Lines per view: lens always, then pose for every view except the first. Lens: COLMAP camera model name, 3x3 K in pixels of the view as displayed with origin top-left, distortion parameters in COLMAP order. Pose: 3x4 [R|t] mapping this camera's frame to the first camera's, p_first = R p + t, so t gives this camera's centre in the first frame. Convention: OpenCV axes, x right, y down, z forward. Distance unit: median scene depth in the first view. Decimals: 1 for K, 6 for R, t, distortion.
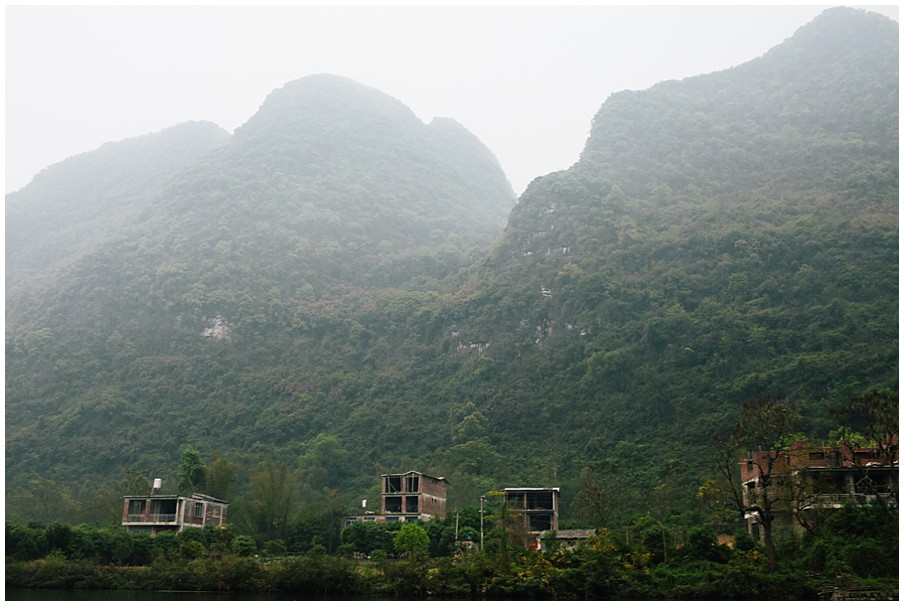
lens RADIAL K [[851.9, 0, 452.0], [0, 851.9, 303.0], [0, 0, 1]] dist [-0.088271, 0.090376]
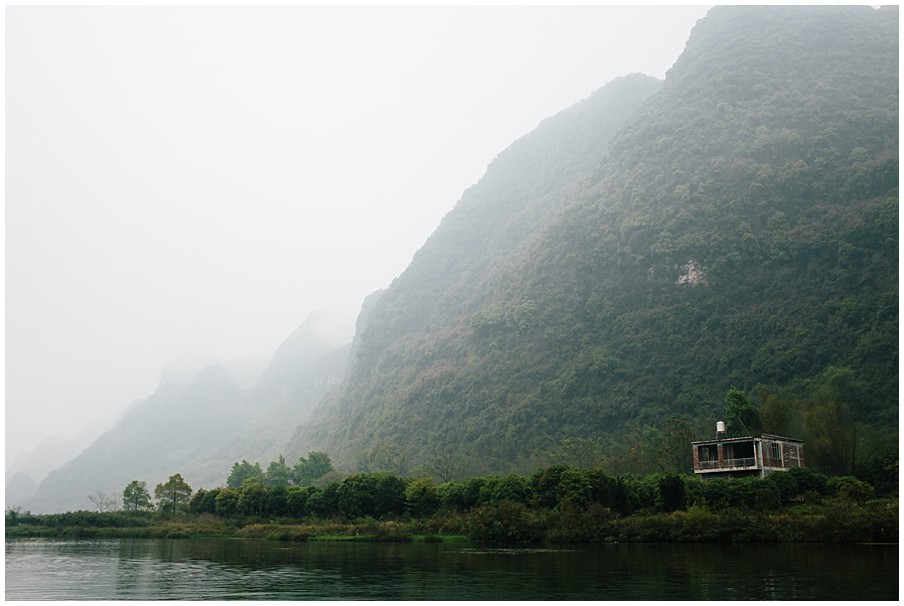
lens RADIAL K [[851.9, 0, 452.0], [0, 851.9, 303.0], [0, 0, 1]] dist [-0.088271, 0.090376]
pose [[0.855354, -0.146212, -0.496983, -0.035263], [0.173549, 0.984784, 0.008970, 0.006377], [0.488109, -0.093924, 0.867714, 0.020237]]
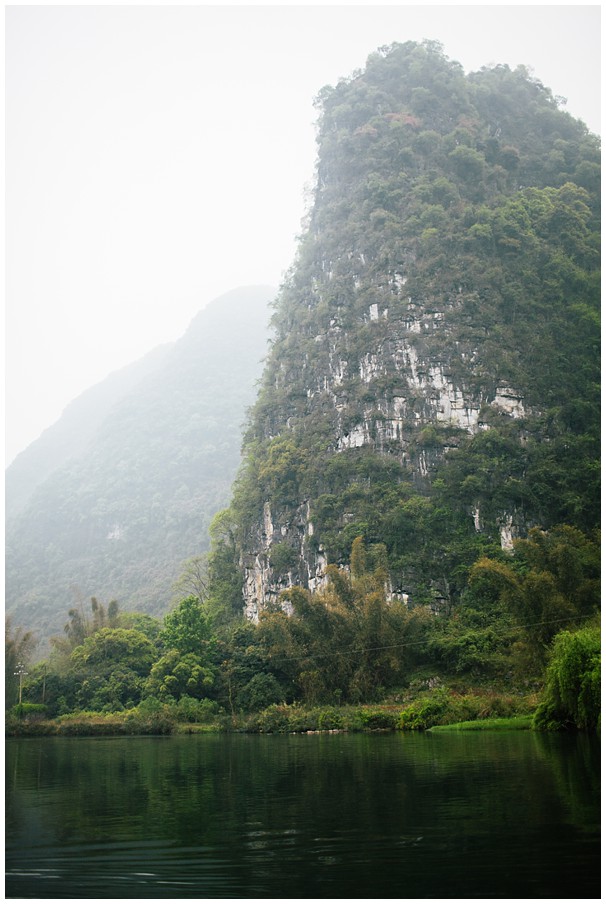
lens RADIAL K [[851.9, 0, 303.0], [0, 851.9, 452.0], [0, 0, 1]] dist [-0.088271, 0.090376]
pose [[0.922732, -0.150794, -0.354722, 0.476141], [0.157366, 0.987485, -0.010432, -0.032977], [0.351856, -0.046195, 0.934914, -0.107380]]
